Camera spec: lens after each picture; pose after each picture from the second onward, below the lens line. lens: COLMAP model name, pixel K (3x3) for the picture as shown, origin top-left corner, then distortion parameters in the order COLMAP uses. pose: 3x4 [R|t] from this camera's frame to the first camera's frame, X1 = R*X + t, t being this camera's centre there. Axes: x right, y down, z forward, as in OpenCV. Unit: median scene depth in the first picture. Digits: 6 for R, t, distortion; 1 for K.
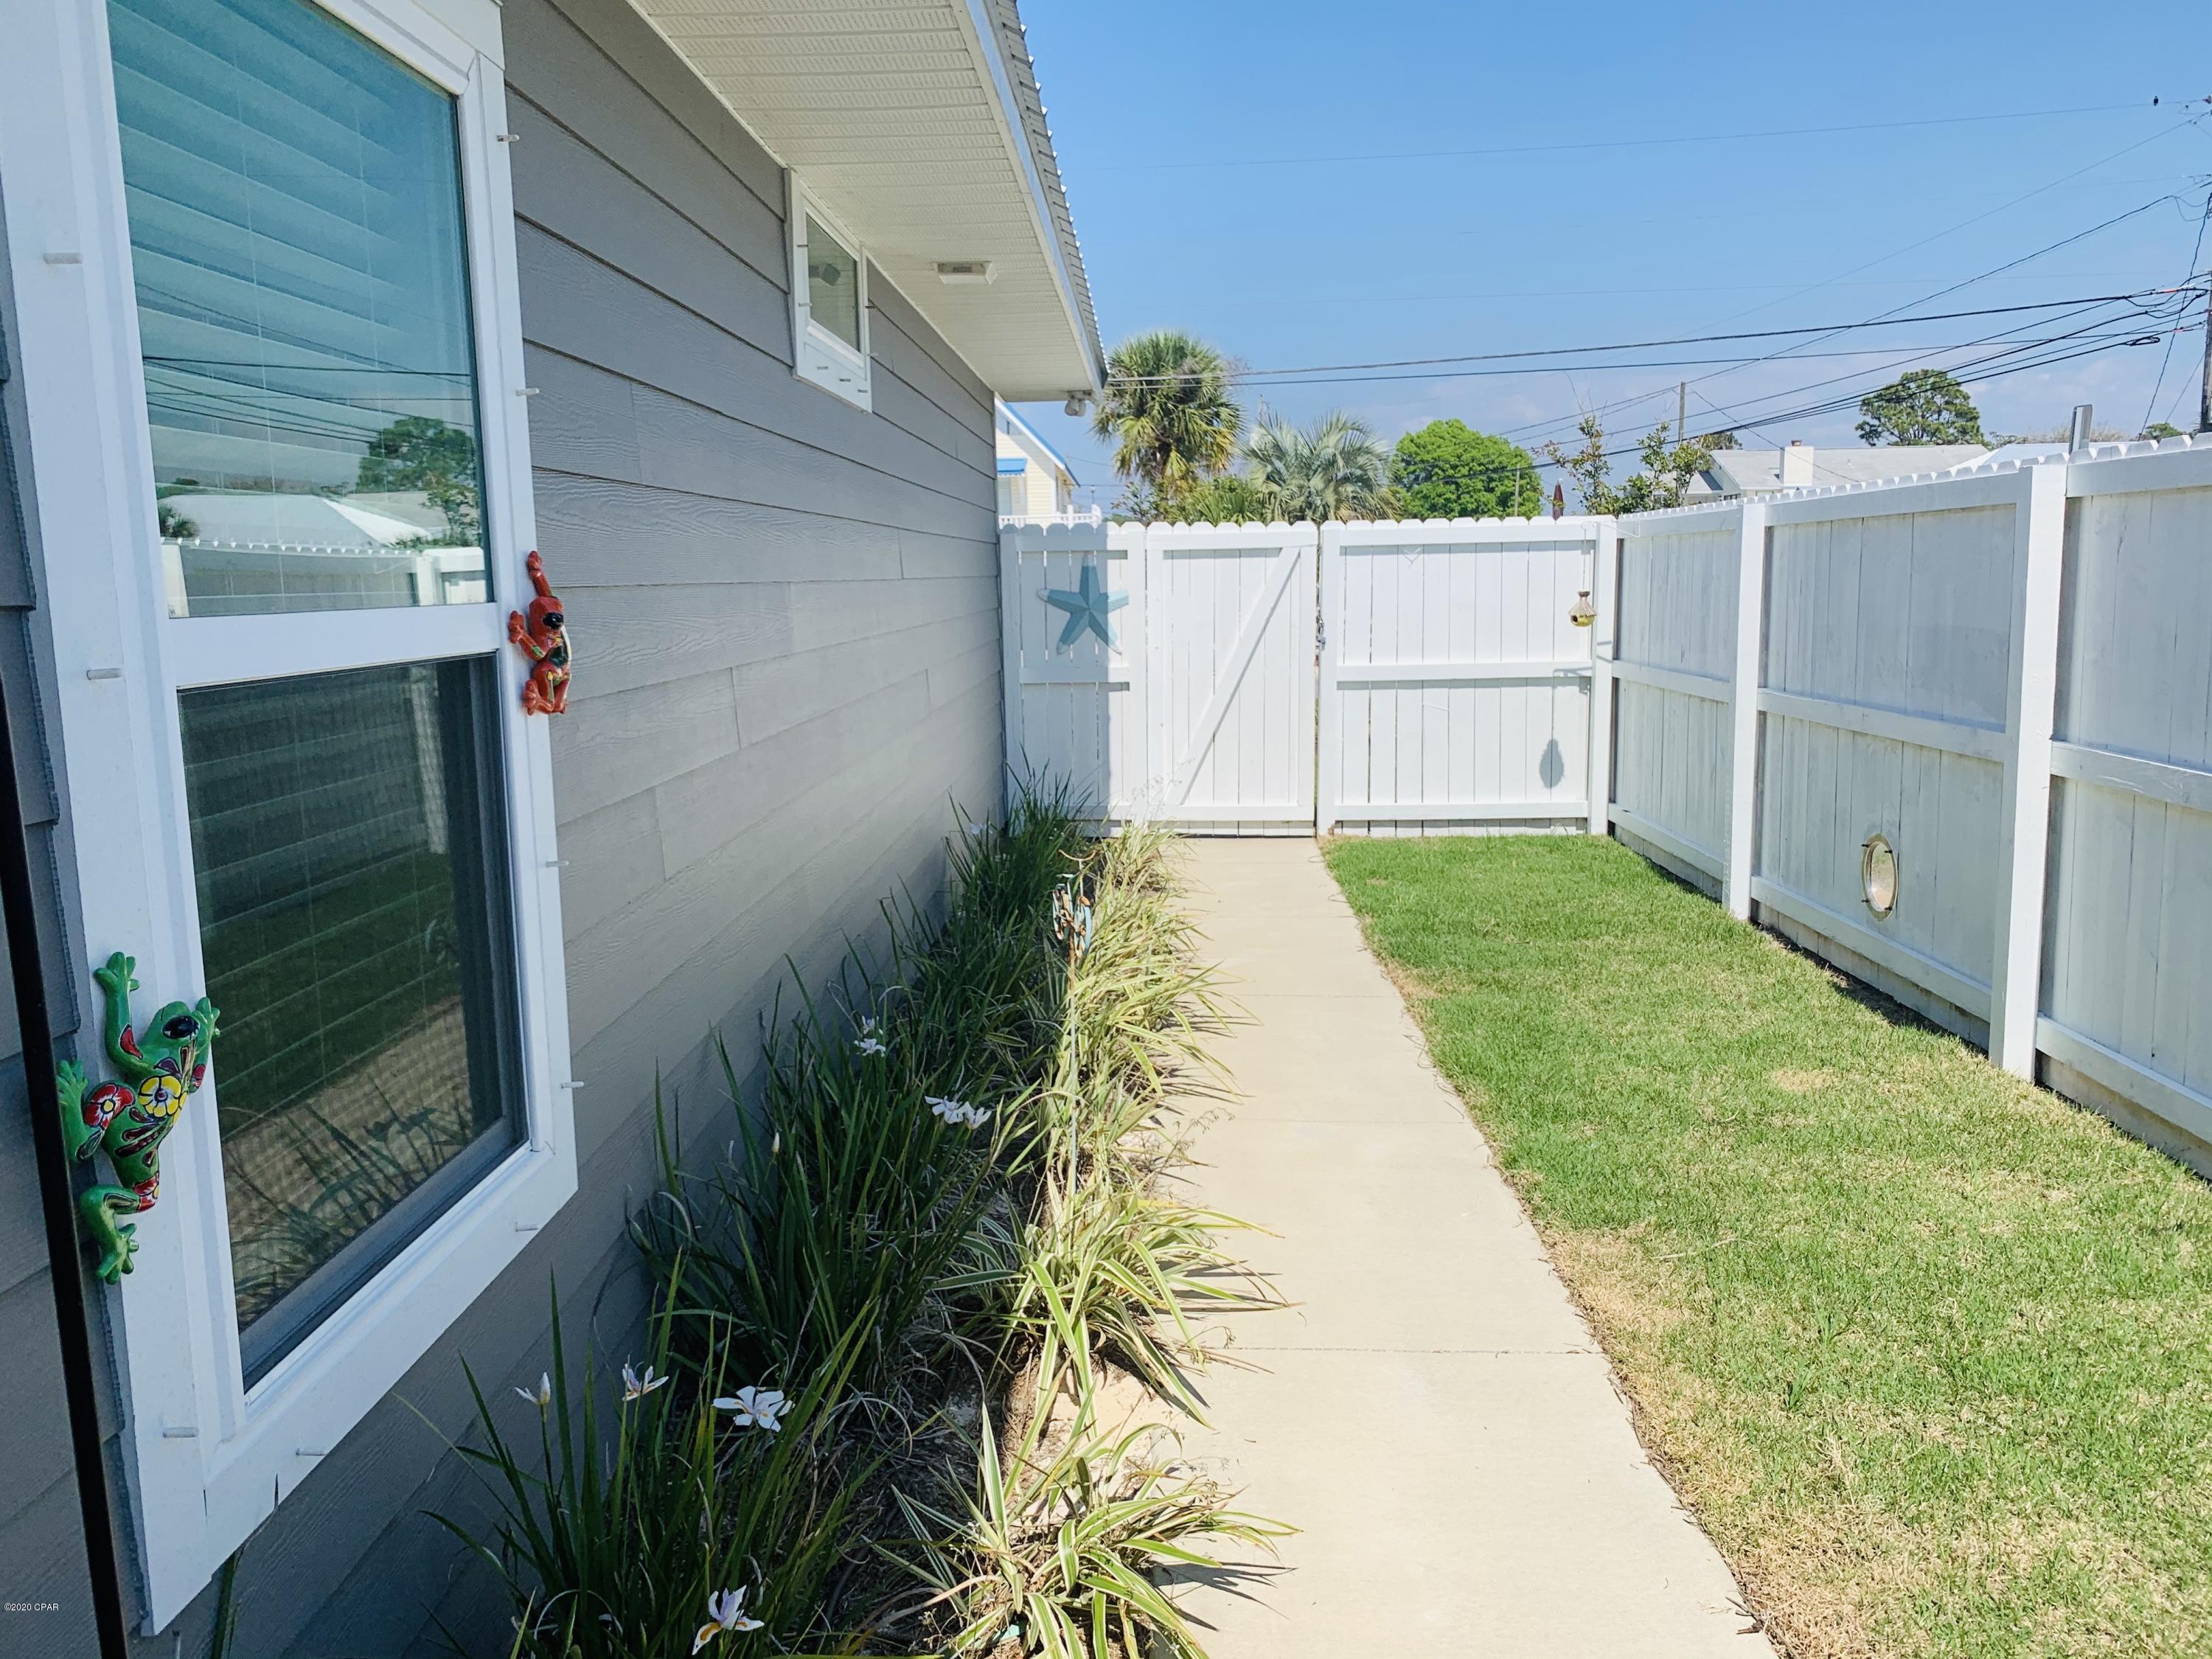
lens RADIAL K [[1755.9, 0, 1097.2], [0, 1755.9, 837.5], [0, 0, 1]] dist [0.033187, -0.036088]
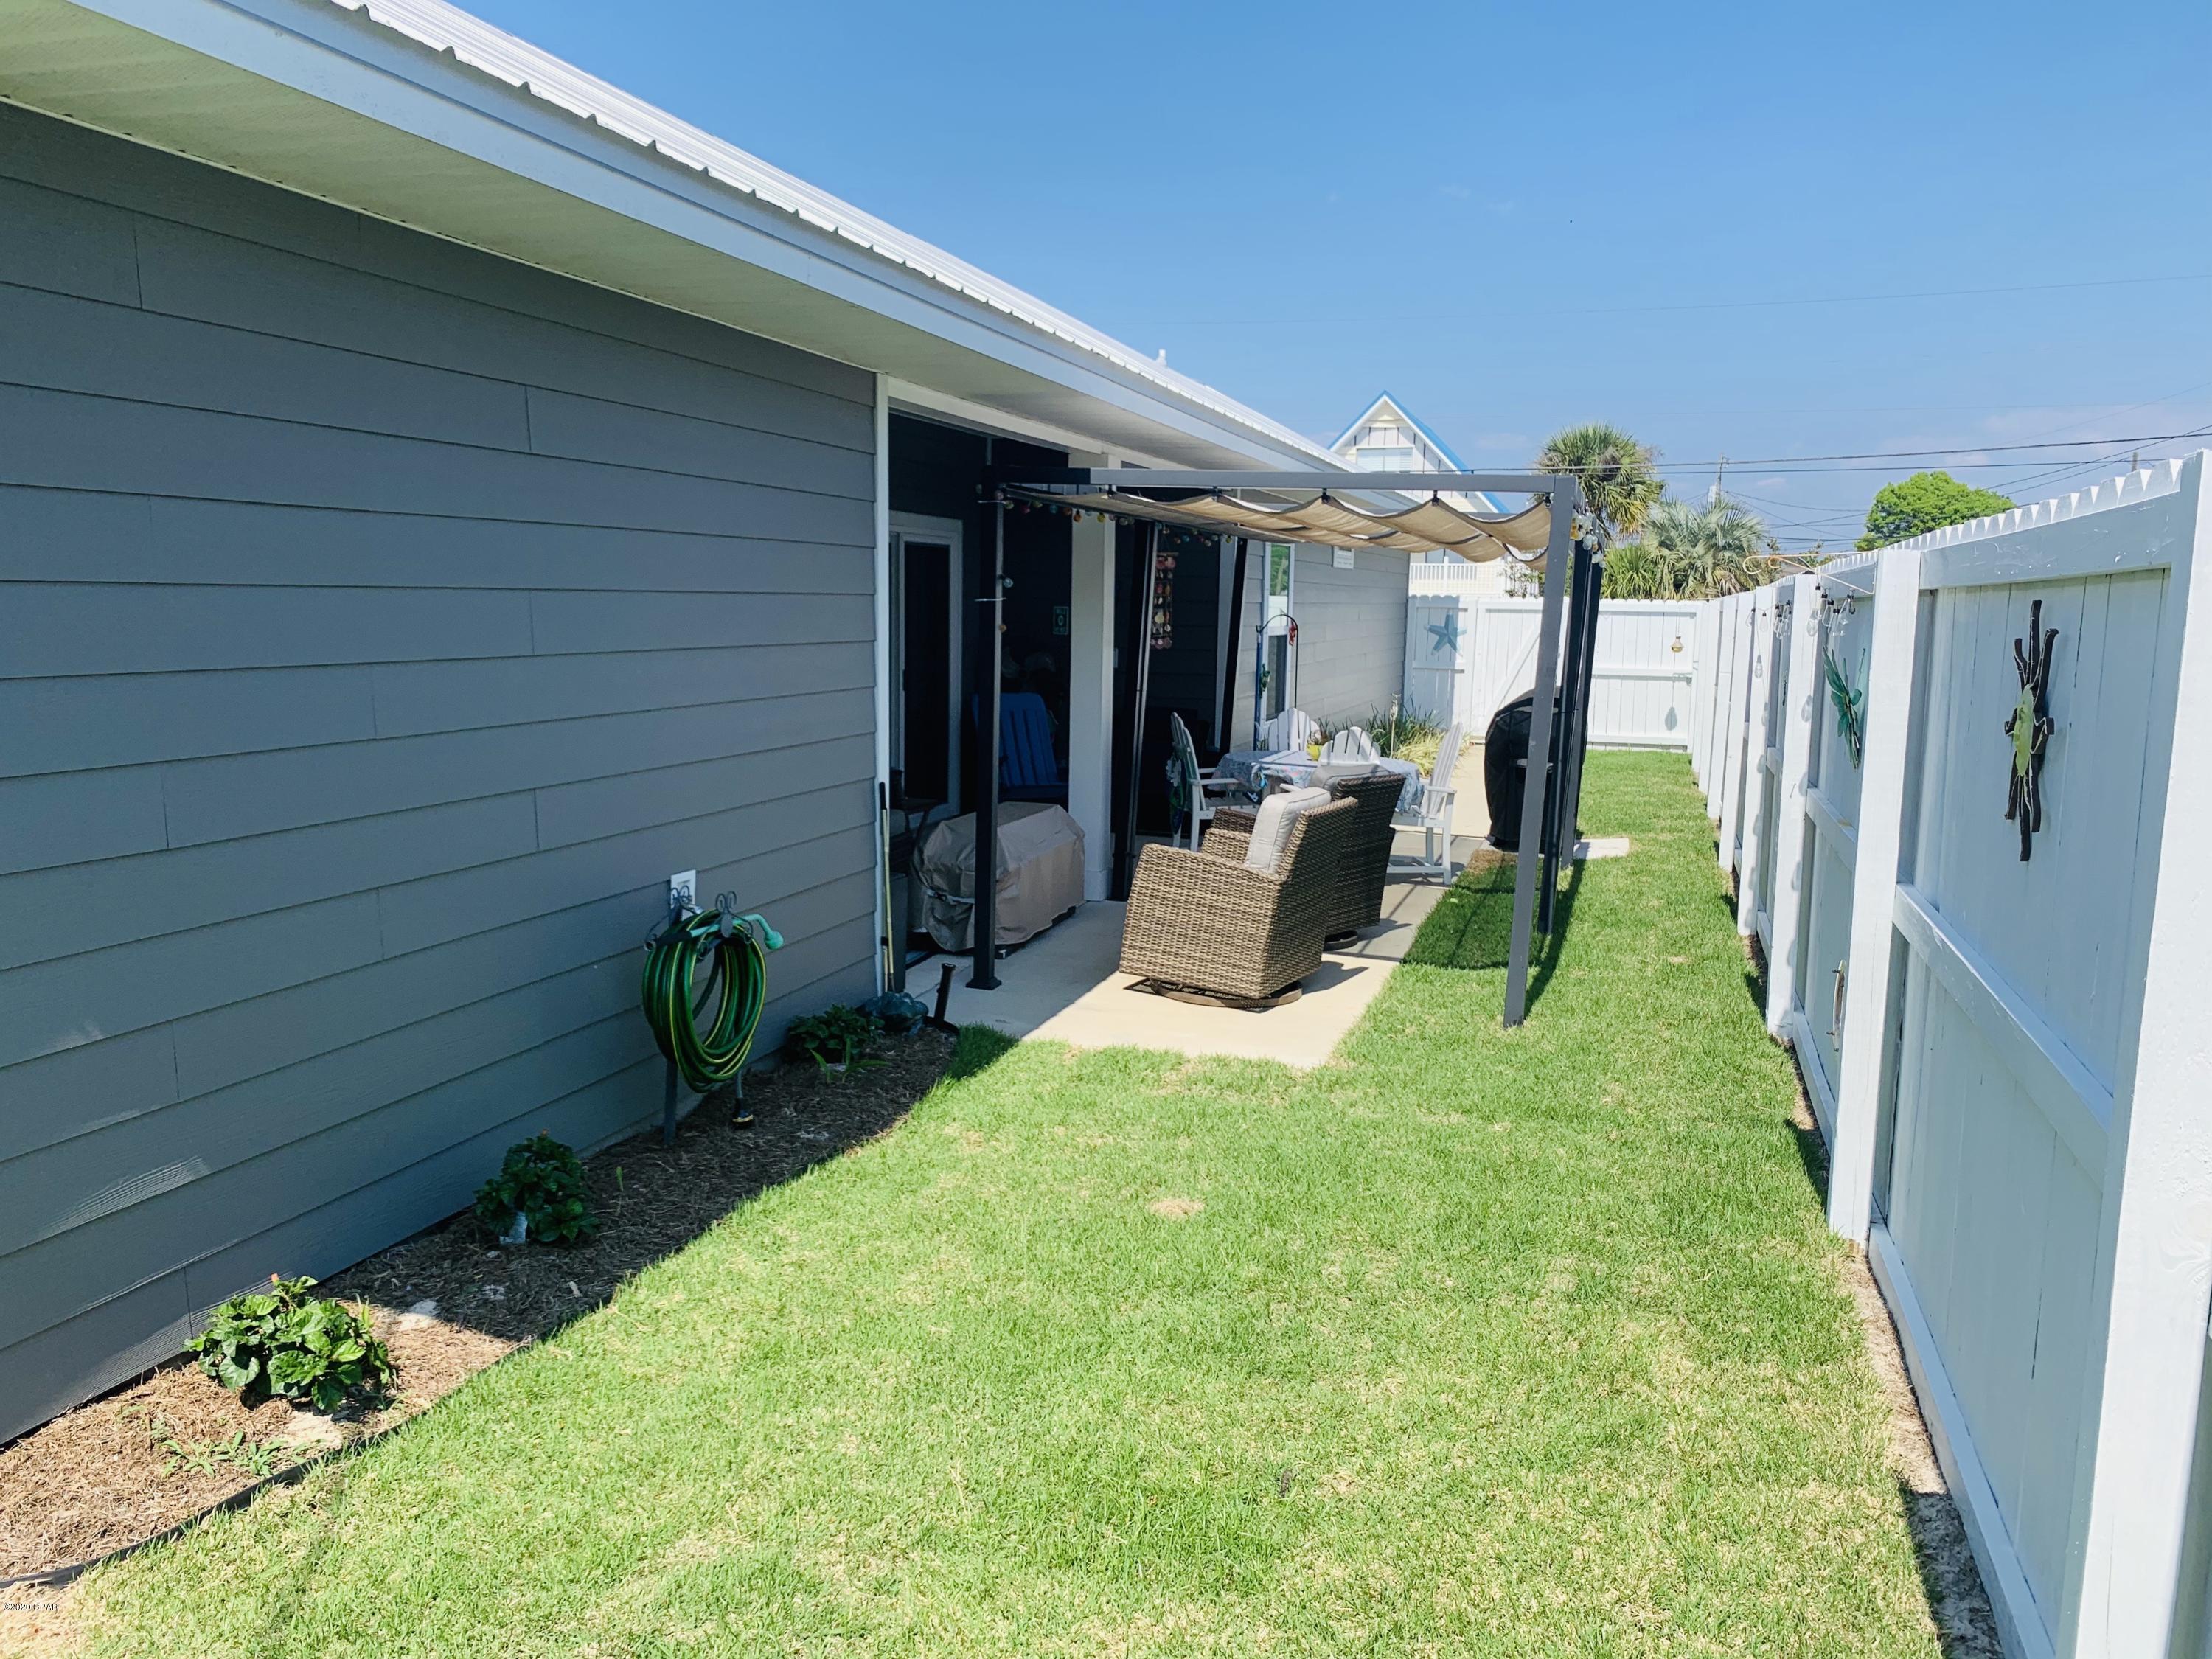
lens RADIAL K [[1755.9, 0, 1099.1], [0, 1755.9, 823.2], [0, 0, 1]] dist [0.033187, -0.036088]
pose [[0.964136, 0.072277, -0.255378, 0.044911], [-0.077749, 0.996908, -0.011383, 0.047752], [0.253766, 0.030830, 0.966774, -0.358238]]
